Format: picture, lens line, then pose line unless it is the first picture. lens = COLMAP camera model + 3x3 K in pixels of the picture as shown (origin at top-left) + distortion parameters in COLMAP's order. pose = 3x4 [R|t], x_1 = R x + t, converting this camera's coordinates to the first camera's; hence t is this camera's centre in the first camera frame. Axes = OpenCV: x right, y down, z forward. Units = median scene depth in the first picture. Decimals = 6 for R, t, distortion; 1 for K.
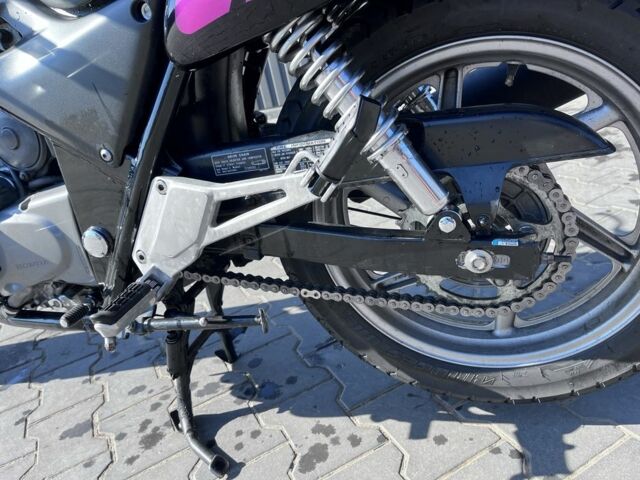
lens RADIAL K [[487.2, 0, 320.0], [0, 487.2, 240.0], [0, 0, 1]] dist [0.002985, -0.007914]
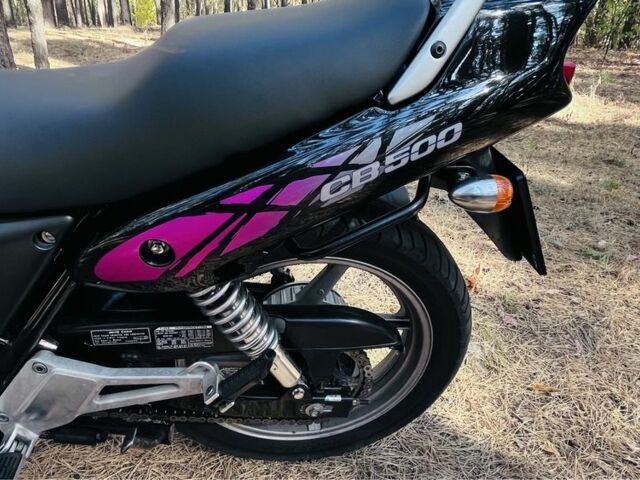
lens RADIAL K [[463.7, 0, 320.0], [0, 463.7, 240.0], [0, 0, 1]] dist [0.004578, -0.028970]
pose [[0.865723, 0.013299, 0.500347, -0.284076], [-0.083299, 0.989535, 0.117825, -0.503503], [-0.493543, -0.143682, 0.857771, -0.078432]]
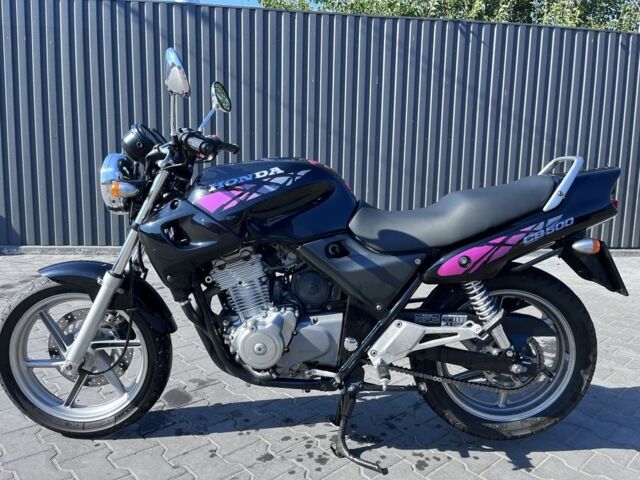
lens RADIAL K [[463.7, 0, 320.0], [0, 463.7, 240.0], [0, 0, 1]] dist [0.004578, -0.028970]
pose [[0.937688, 0.190696, 0.290477, -1.346403], [-0.100305, 0.948916, -0.299161, 0.206987], [-0.332687, 0.251384, 0.908914, -0.990741]]
